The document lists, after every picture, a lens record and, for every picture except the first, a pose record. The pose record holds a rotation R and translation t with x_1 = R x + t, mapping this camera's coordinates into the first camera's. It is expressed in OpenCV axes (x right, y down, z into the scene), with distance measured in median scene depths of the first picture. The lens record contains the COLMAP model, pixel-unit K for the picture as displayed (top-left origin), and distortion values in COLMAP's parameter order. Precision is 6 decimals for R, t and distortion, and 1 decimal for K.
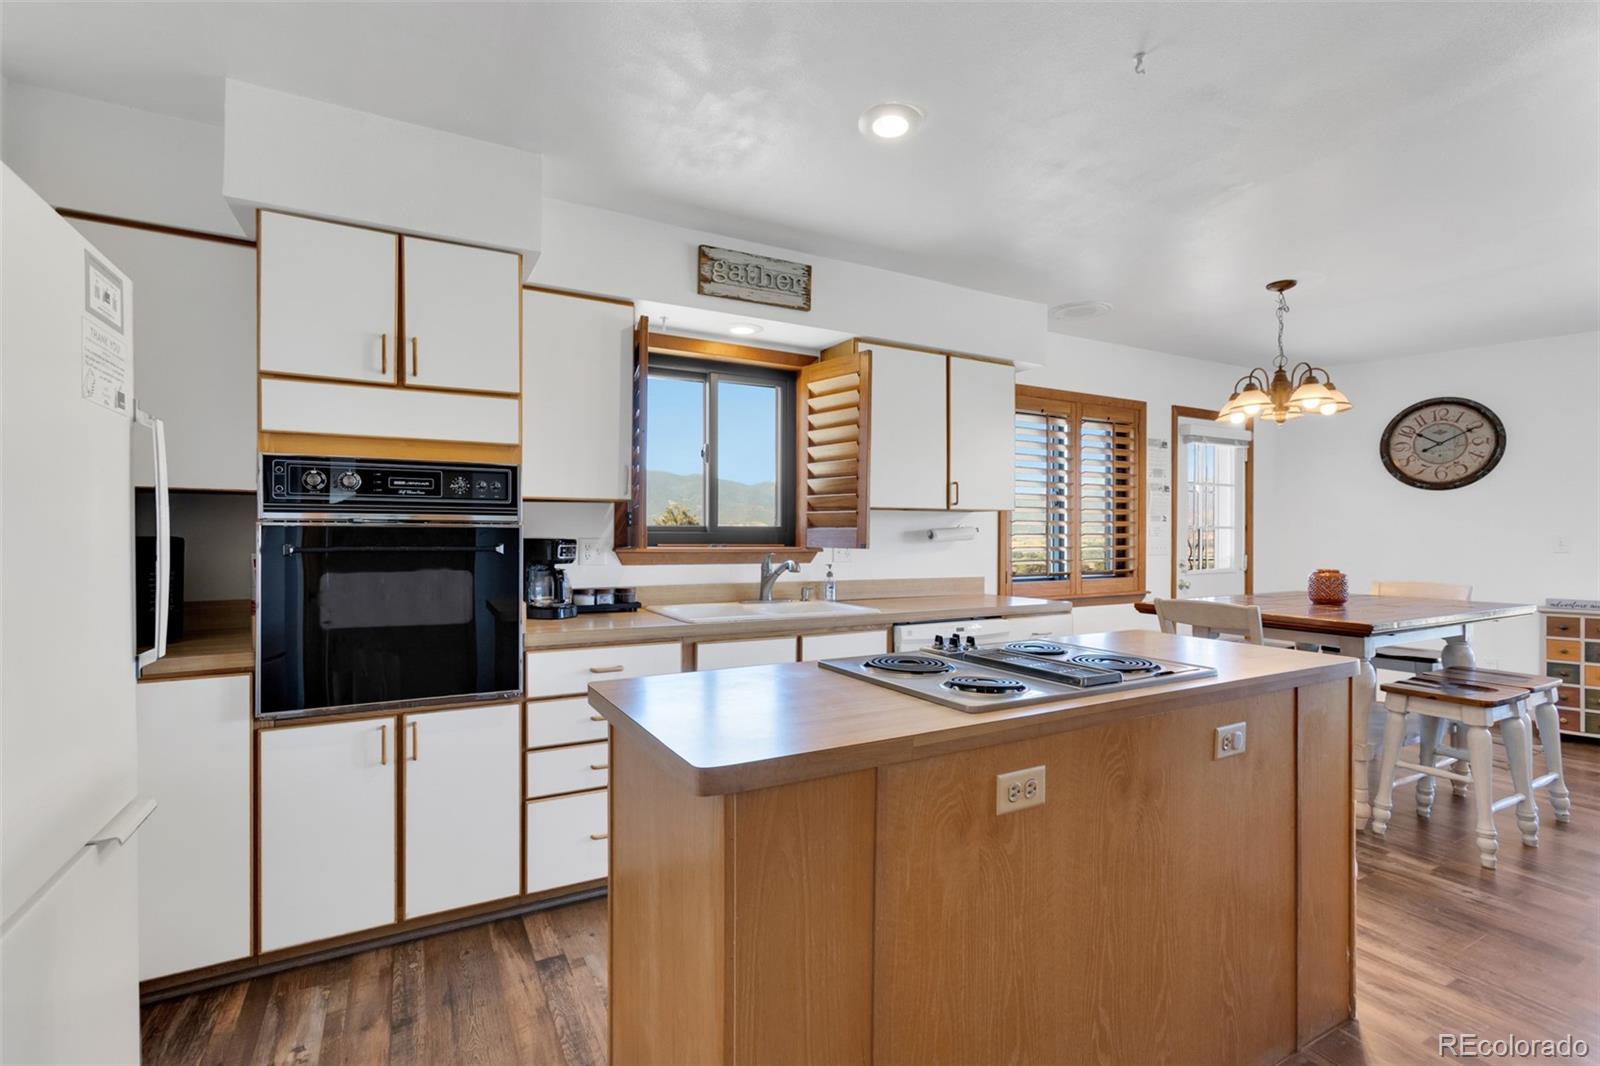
lens RADIAL K [[718.6, 0, 808.6], [0, 718.6, 537.7], [0, 0, 1]] dist [-0.015412, 0.005458]
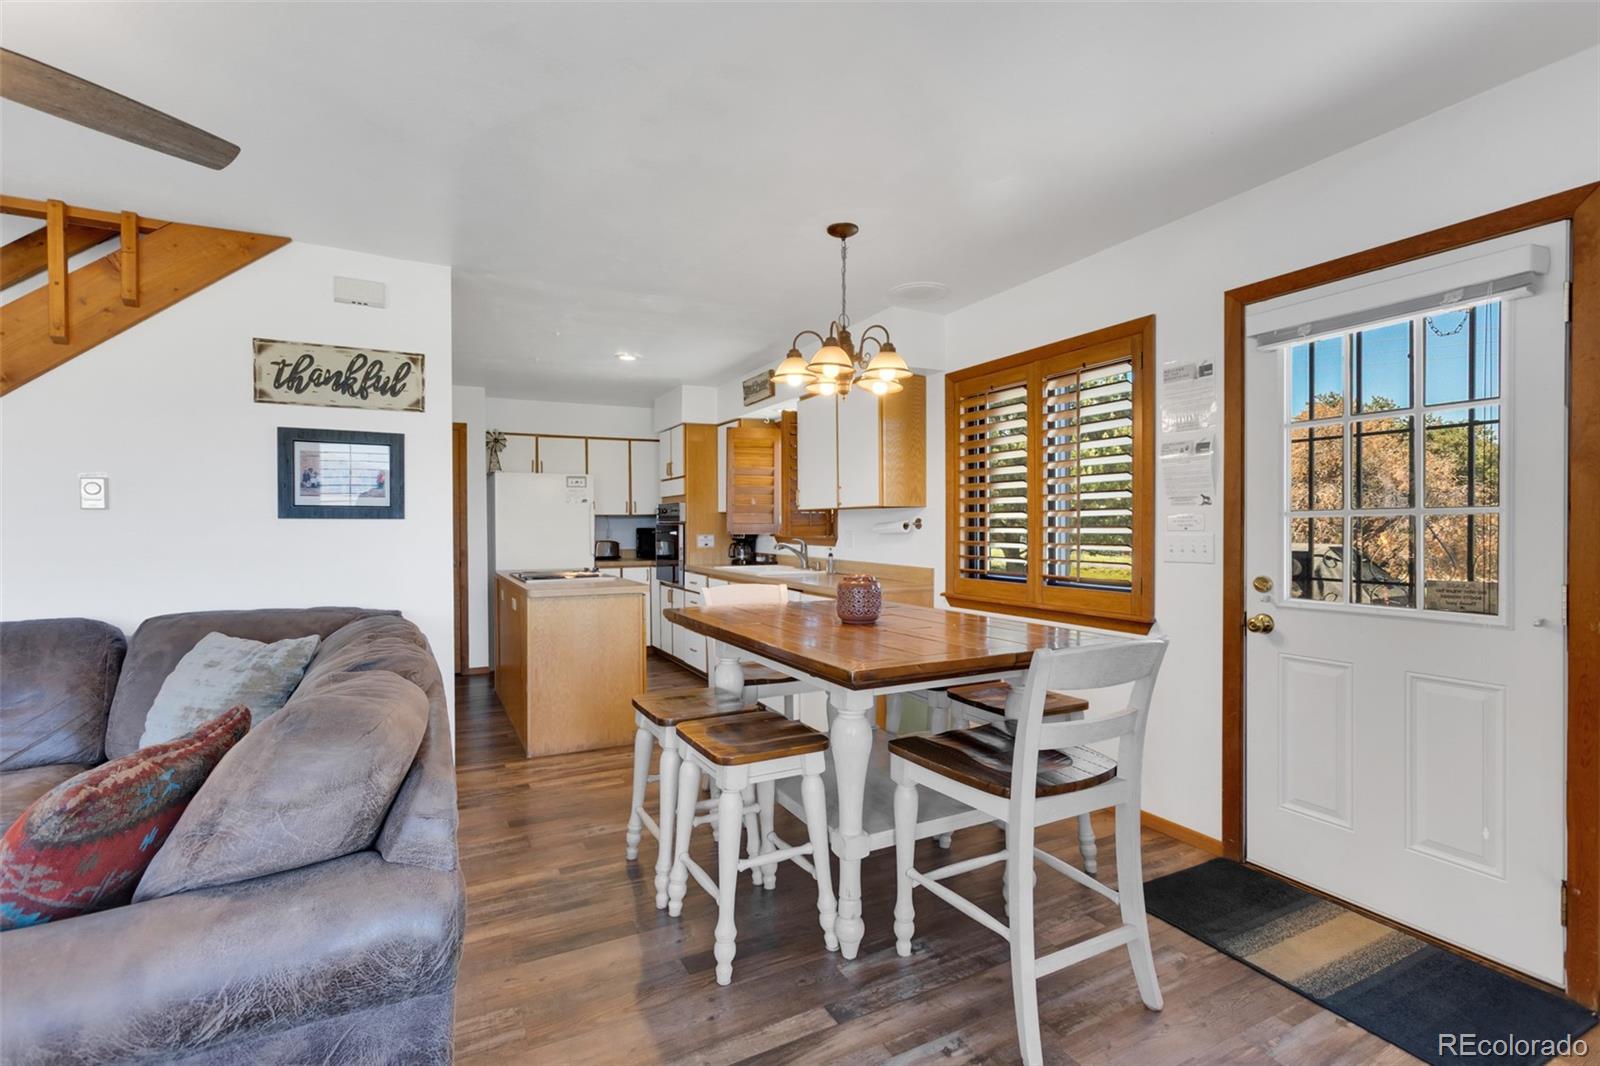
lens RADIAL K [[718.6, 0, 792.0], [0, 718.6, 535.2], [0, 0, 1]] dist [-0.015412, 0.005458]
pose [[-0.016503, 0.012720, -0.999783, 1.586825], [-0.001311, 0.999918, 0.012744, -0.008124], [0.999863, 0.001521, -0.016485, 1.004054]]
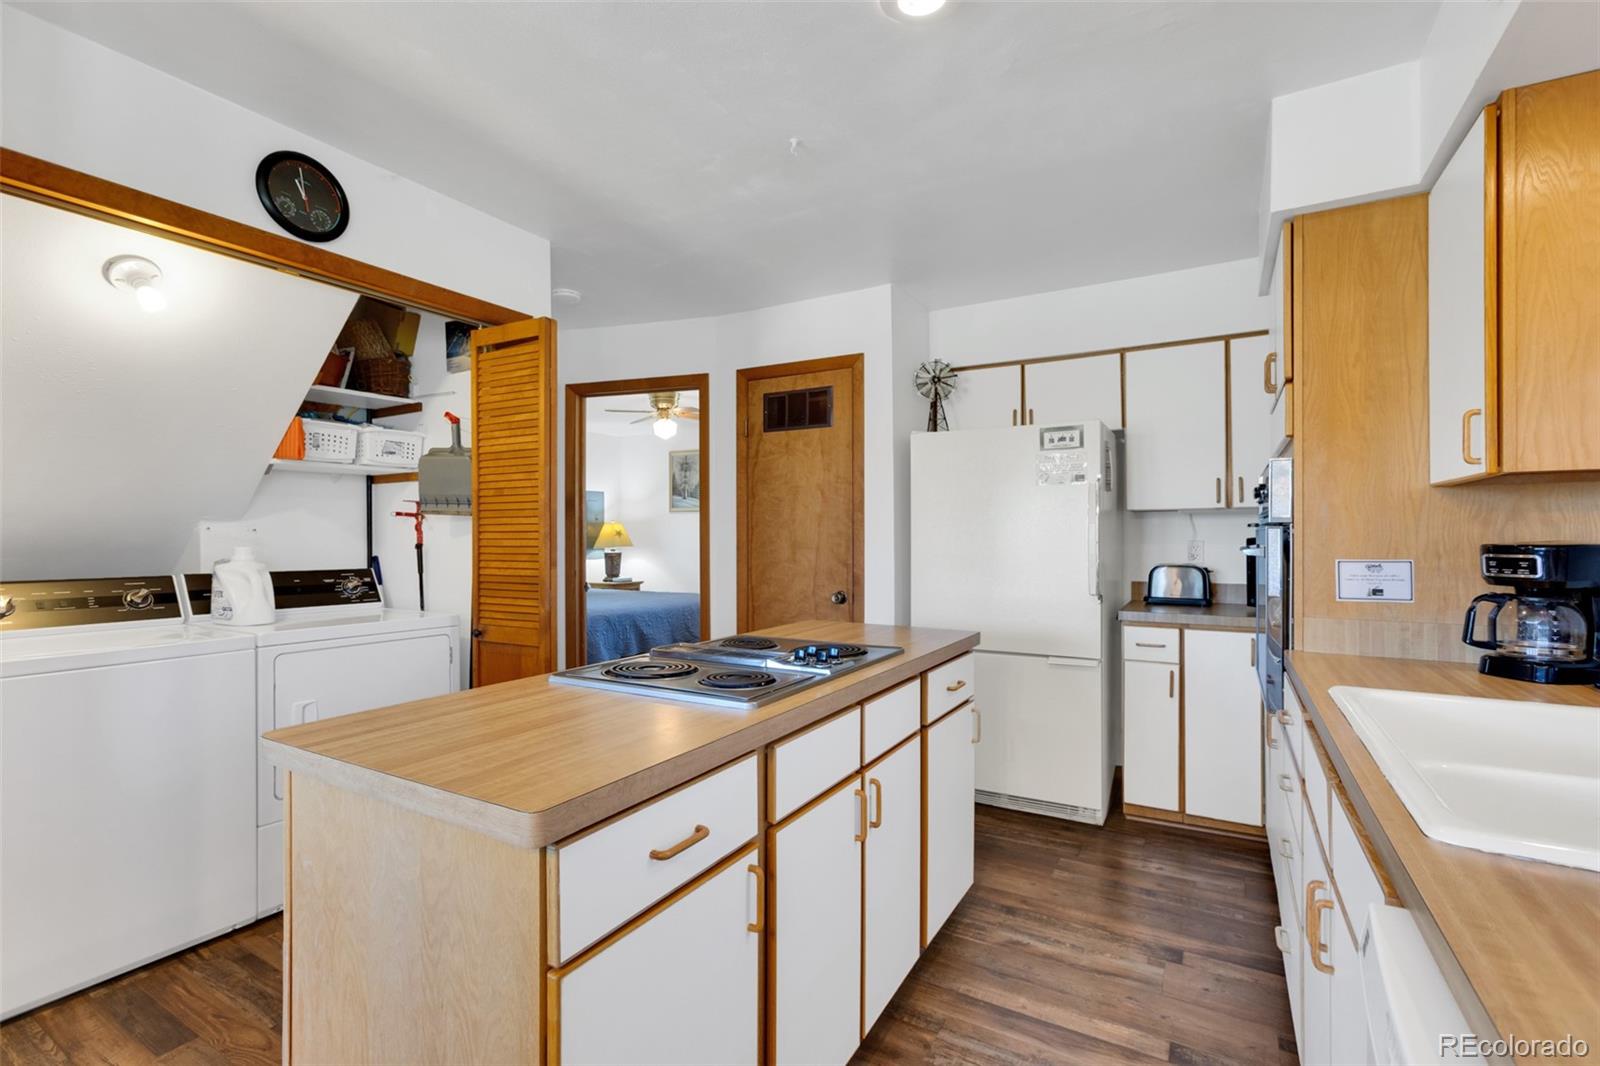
lens RADIAL K [[718.6, 0, 815.7], [0, 718.6, 526.7], [0, 0, 1]] dist [-0.015412, 0.005458]
pose [[-0.851256, -0.008538, -0.524681, 0.384568], [-0.003437, 0.999937, -0.010695, -0.003803], [0.524739, -0.007301, -0.851232, 0.999669]]
